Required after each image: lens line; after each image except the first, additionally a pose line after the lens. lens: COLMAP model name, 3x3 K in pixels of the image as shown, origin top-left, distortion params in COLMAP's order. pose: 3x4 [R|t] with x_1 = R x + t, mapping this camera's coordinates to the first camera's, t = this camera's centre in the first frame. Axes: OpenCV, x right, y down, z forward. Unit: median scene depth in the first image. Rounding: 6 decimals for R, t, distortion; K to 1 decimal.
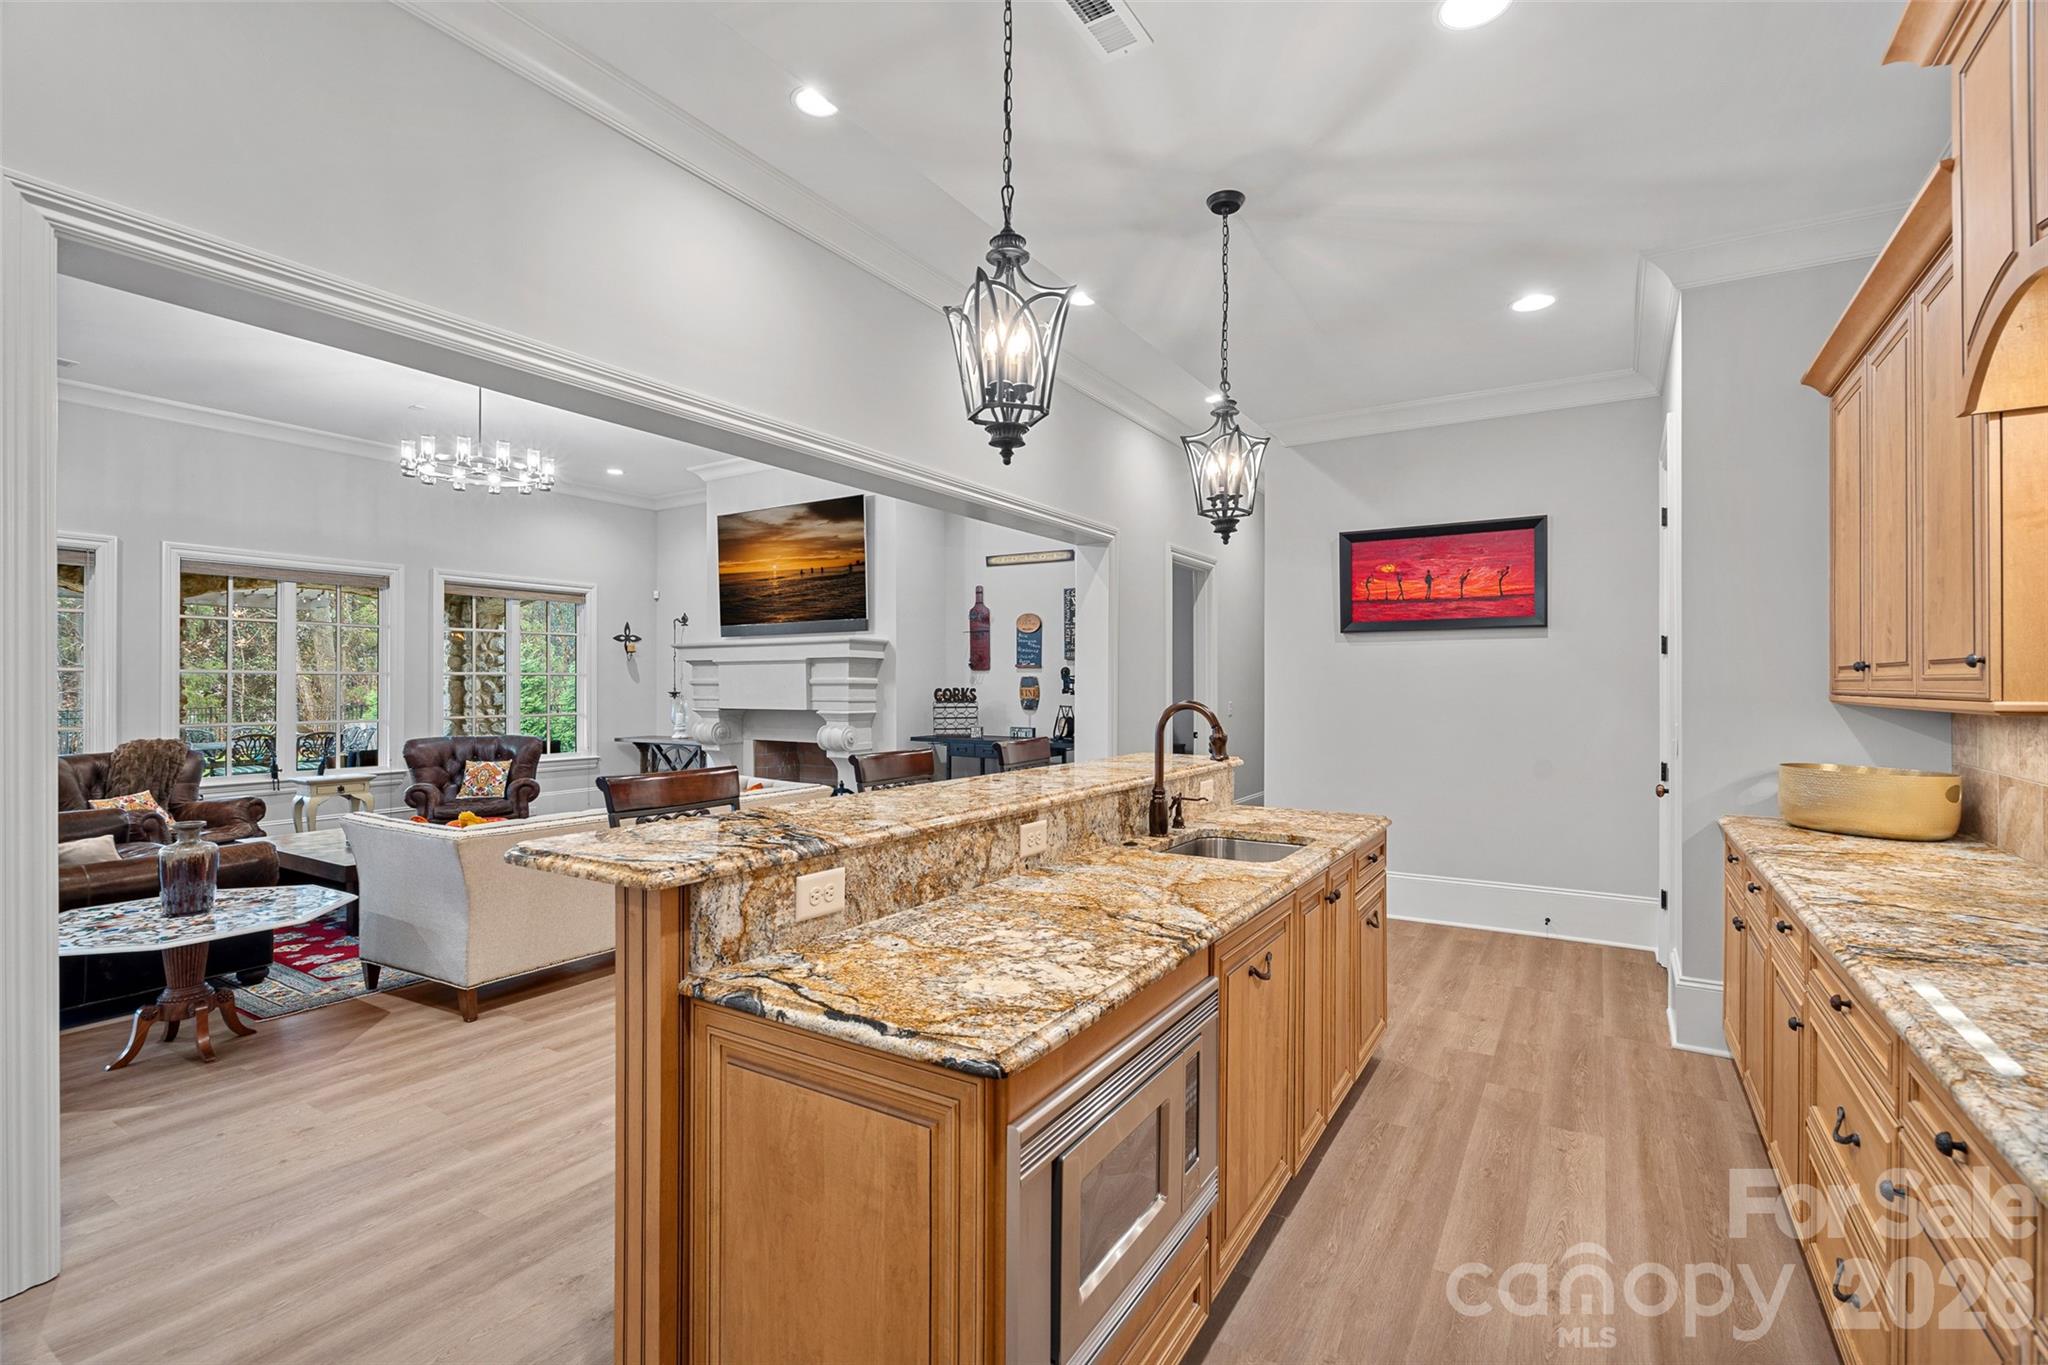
lens RADIAL K [[940.2, 0, 1040.2], [0, 940.2, 676.6], [0, 0, 1]] dist [0.000561, 0.000151]
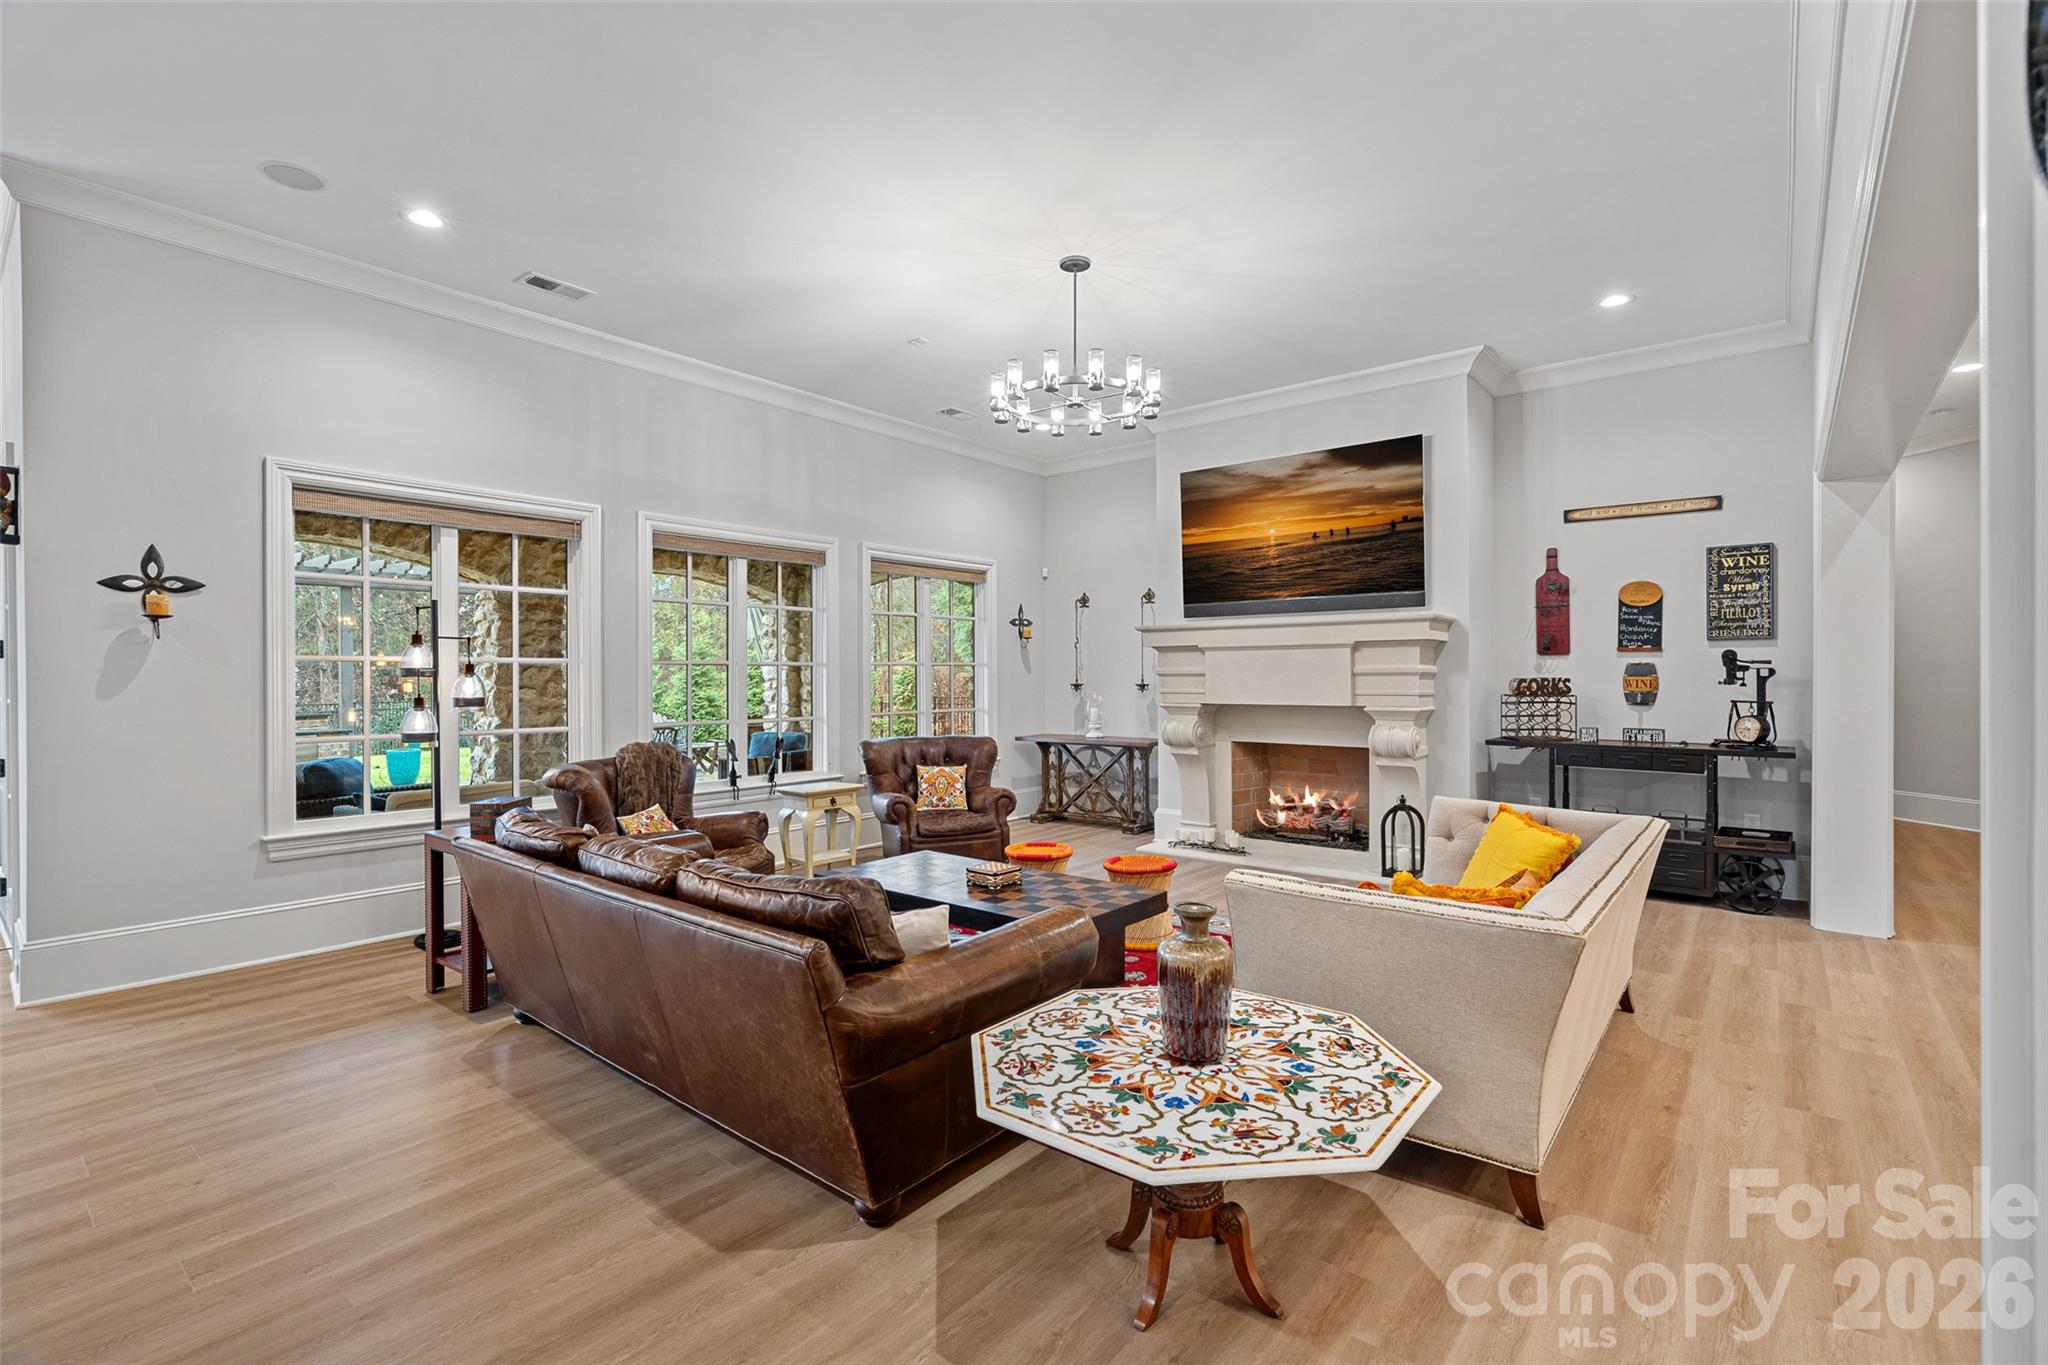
lens RADIAL K [[940.2, 0, 1033.0], [0, 940.2, 674.6], [0, 0, 1]] dist [0.000561, 0.000151]
pose [[0.992363, -0.004223, -0.123283, -0.409750], [0.005349, 0.999947, 0.008810, 0.000189], [0.123240, -0.009403, 0.992332, 0.170525]]
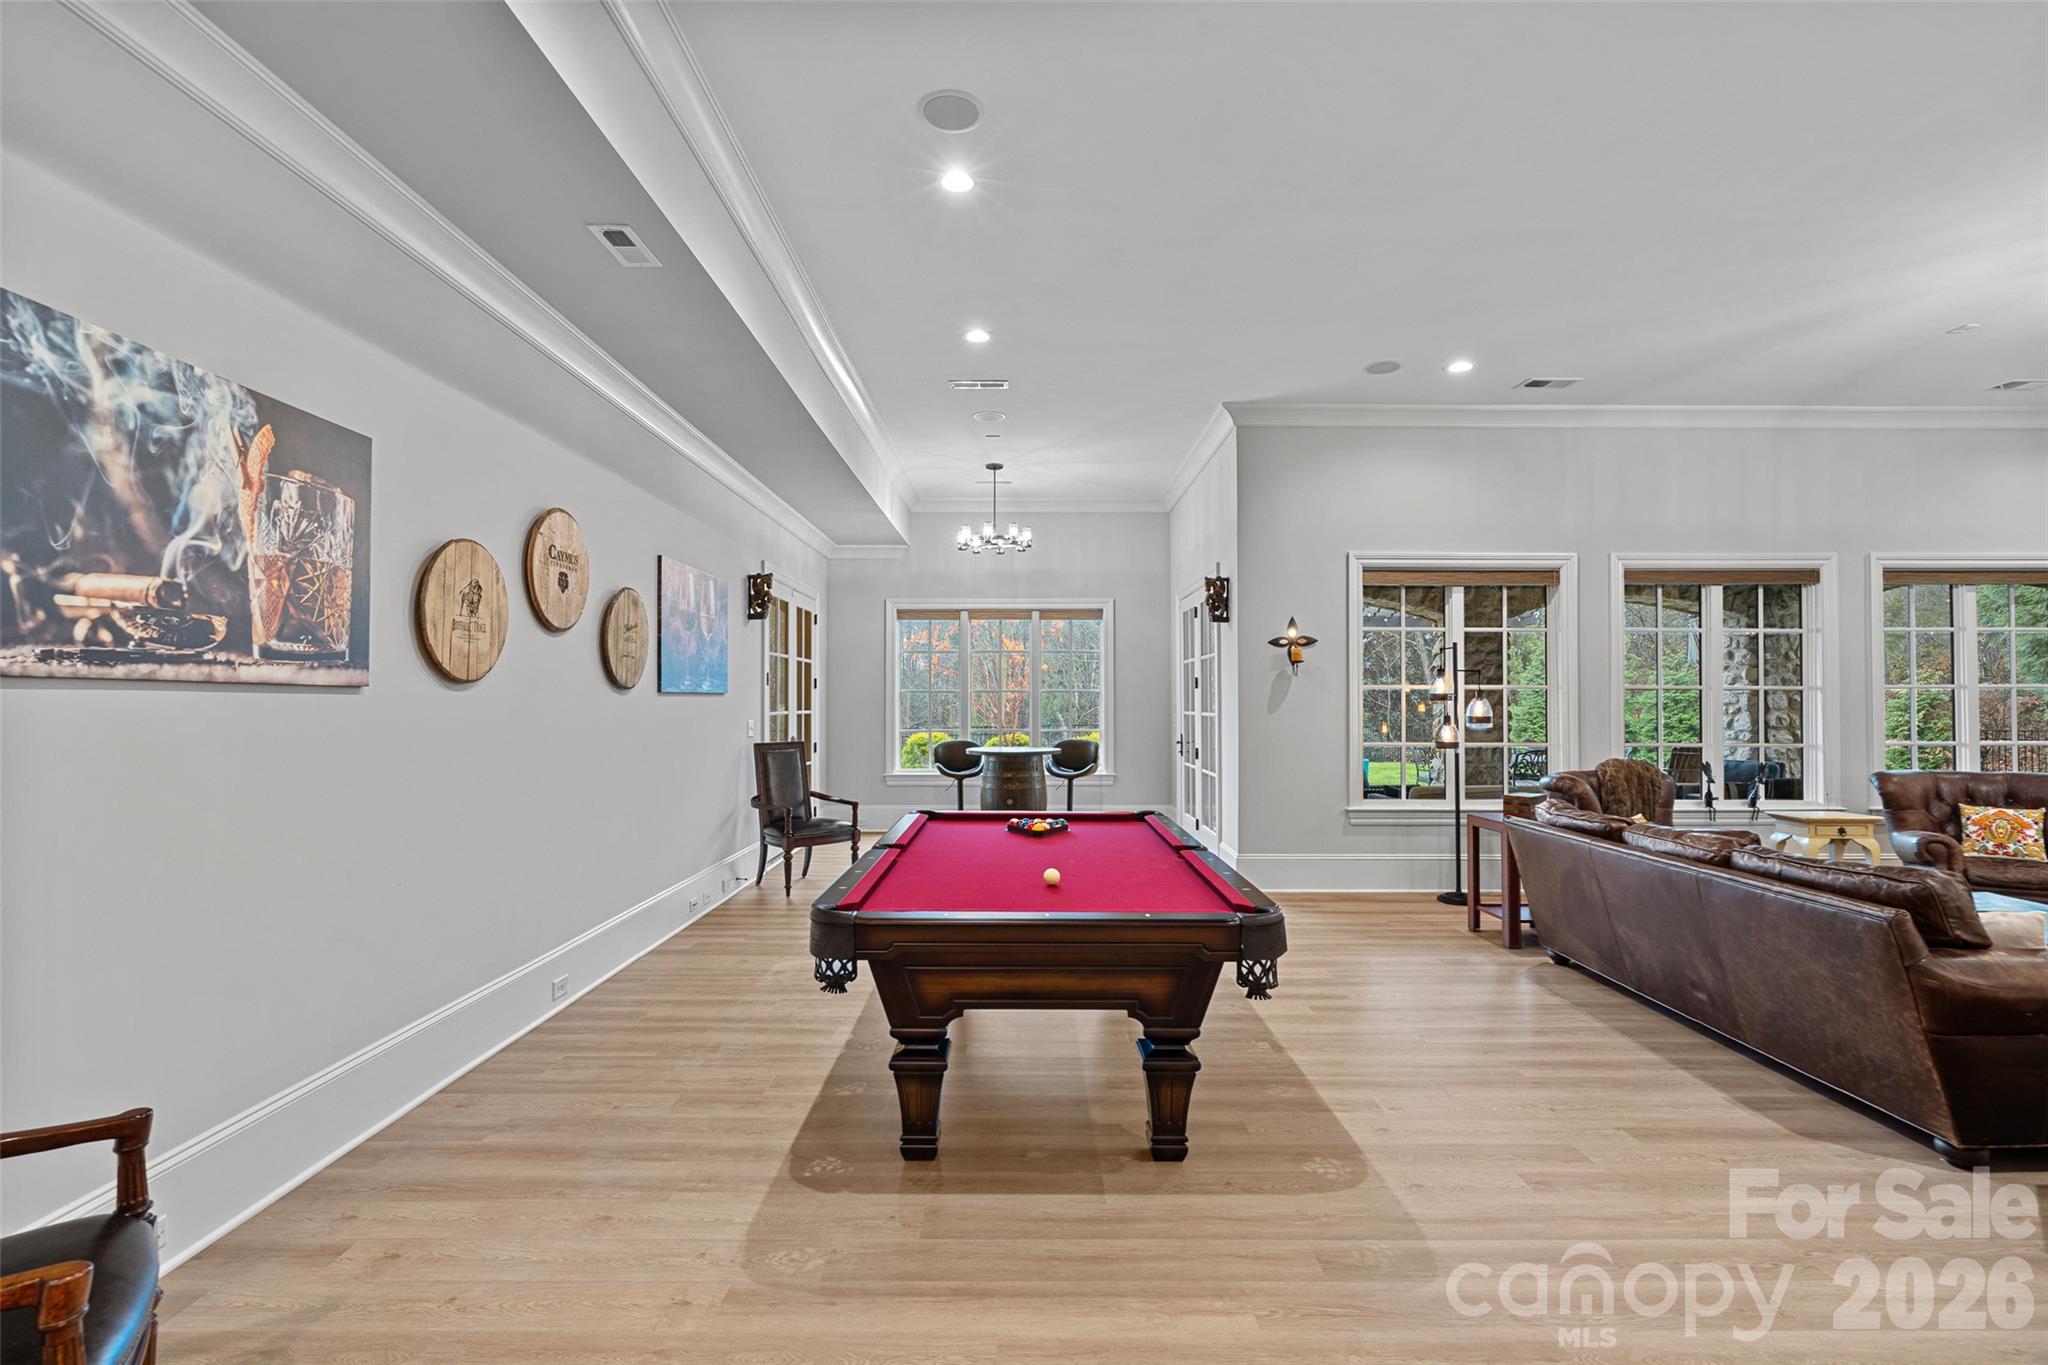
lens RADIAL K [[940.2, 0, 1006.0], [0, 940.2, 685.9], [0, 0, 1]] dist [0.000561, 0.000151]
pose [[0.525634, -0.013228, -0.850608, -0.382839], [0.008487, 0.999911, -0.010305, -0.002261], [0.850668, -0.001802, 0.525700, -0.027632]]
